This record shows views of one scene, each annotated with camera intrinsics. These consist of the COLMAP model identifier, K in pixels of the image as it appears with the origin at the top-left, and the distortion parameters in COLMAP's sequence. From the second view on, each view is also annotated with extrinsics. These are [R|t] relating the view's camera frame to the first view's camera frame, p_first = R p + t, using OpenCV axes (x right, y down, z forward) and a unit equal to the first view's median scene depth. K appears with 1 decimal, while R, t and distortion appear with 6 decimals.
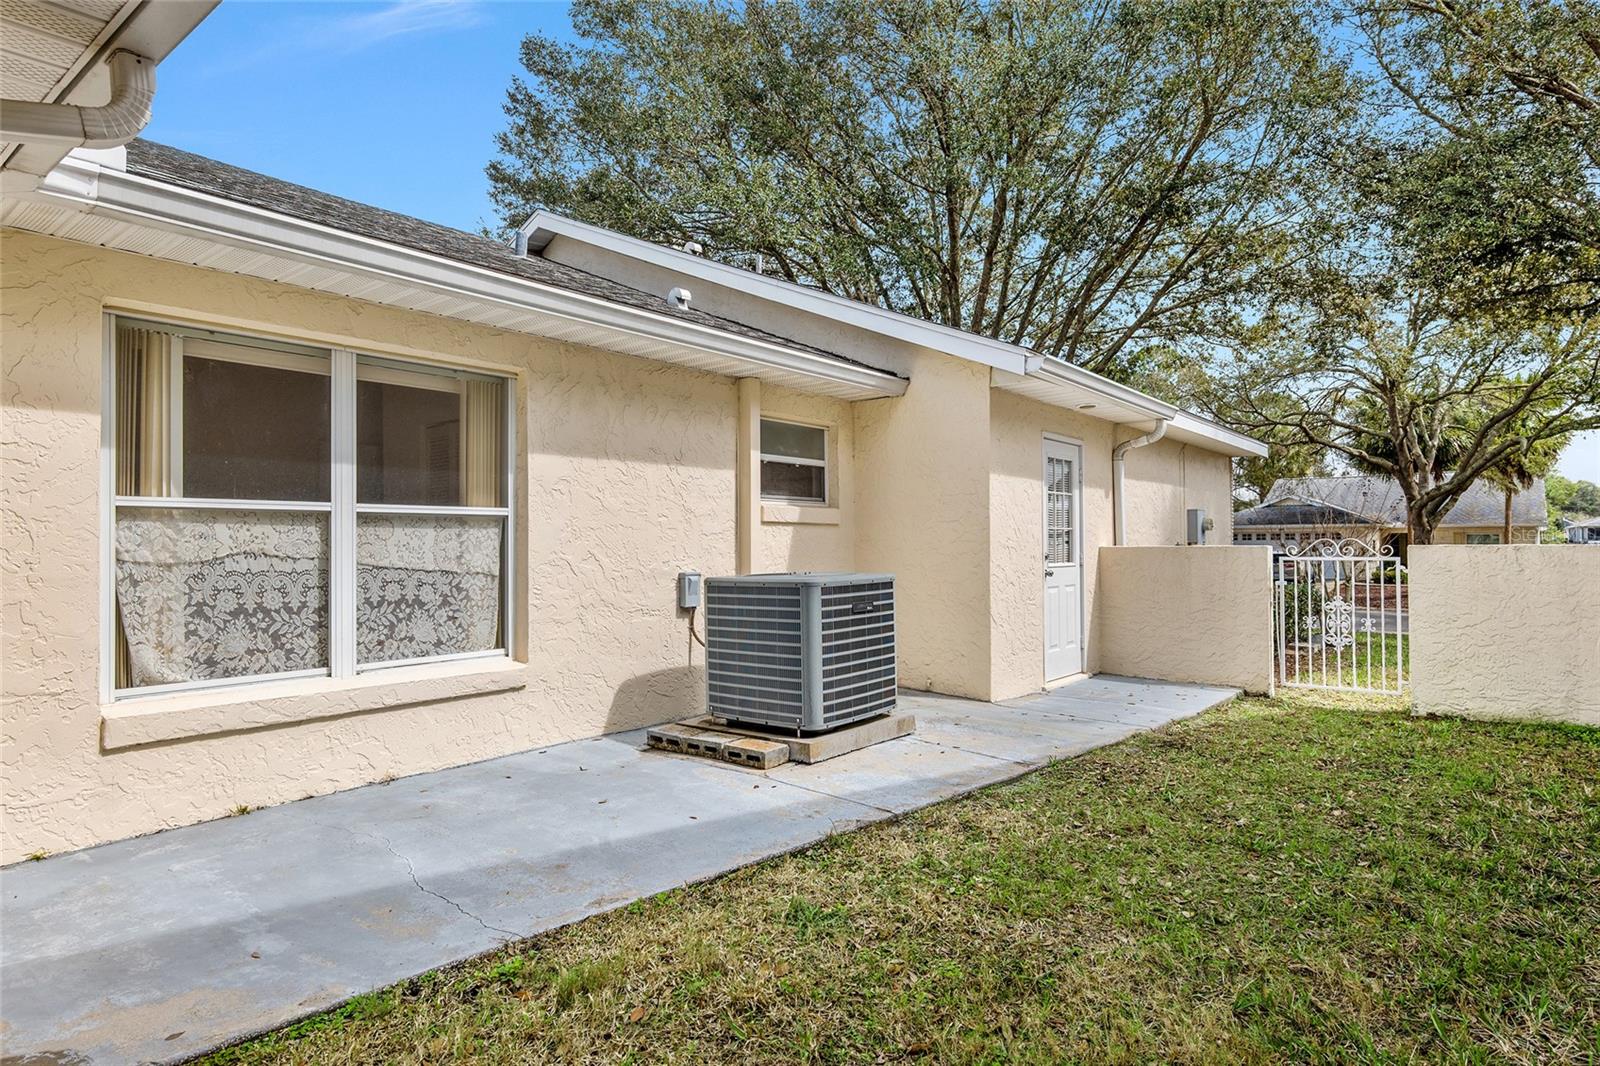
lens RADIAL K [[905.3, 0, 800.0], [0, 905.3, 533.0], [0, 0, 1]] dist [-0.003004, -0.000484]
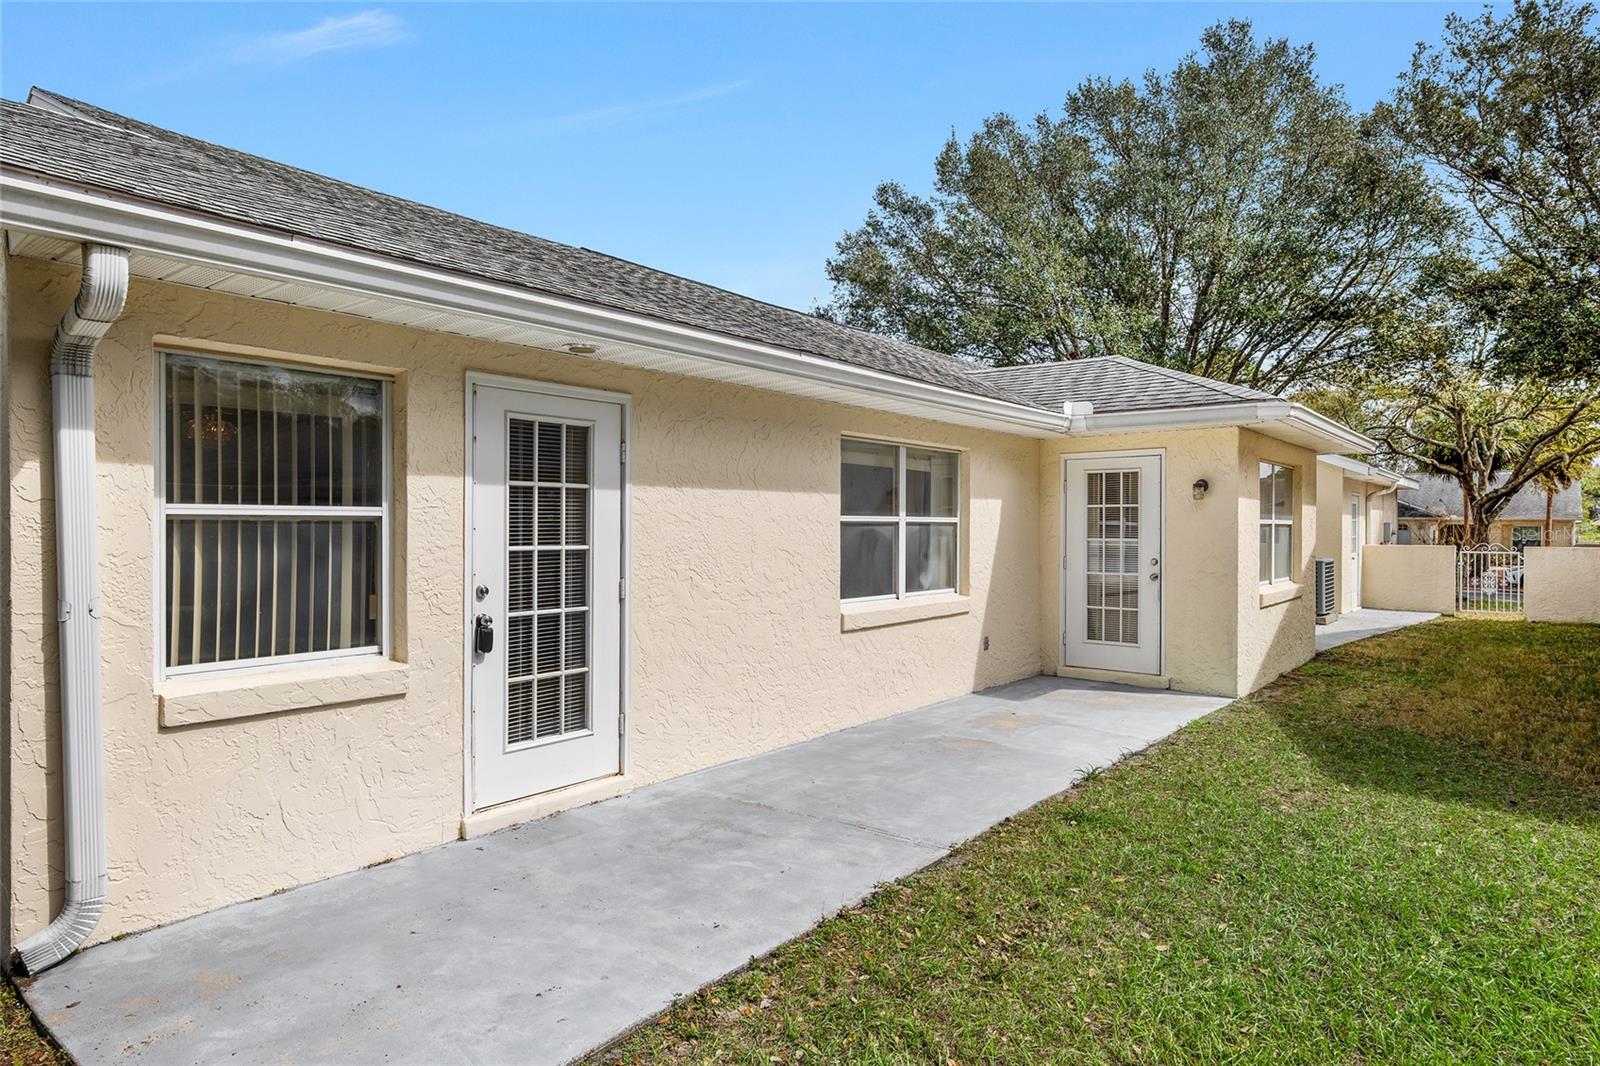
lens RADIAL K [[948.3, 0, 800.0], [0, 948.3, 533.0], [0, 0, 1]] dist [0.004764, 0.001446]
pose [[0.999976, 0.004757, 0.004958, -0.250948], [-0.004855, 0.999790, 0.019917, -0.012769], [-0.004862, -0.019941, 0.999789, -0.298262]]
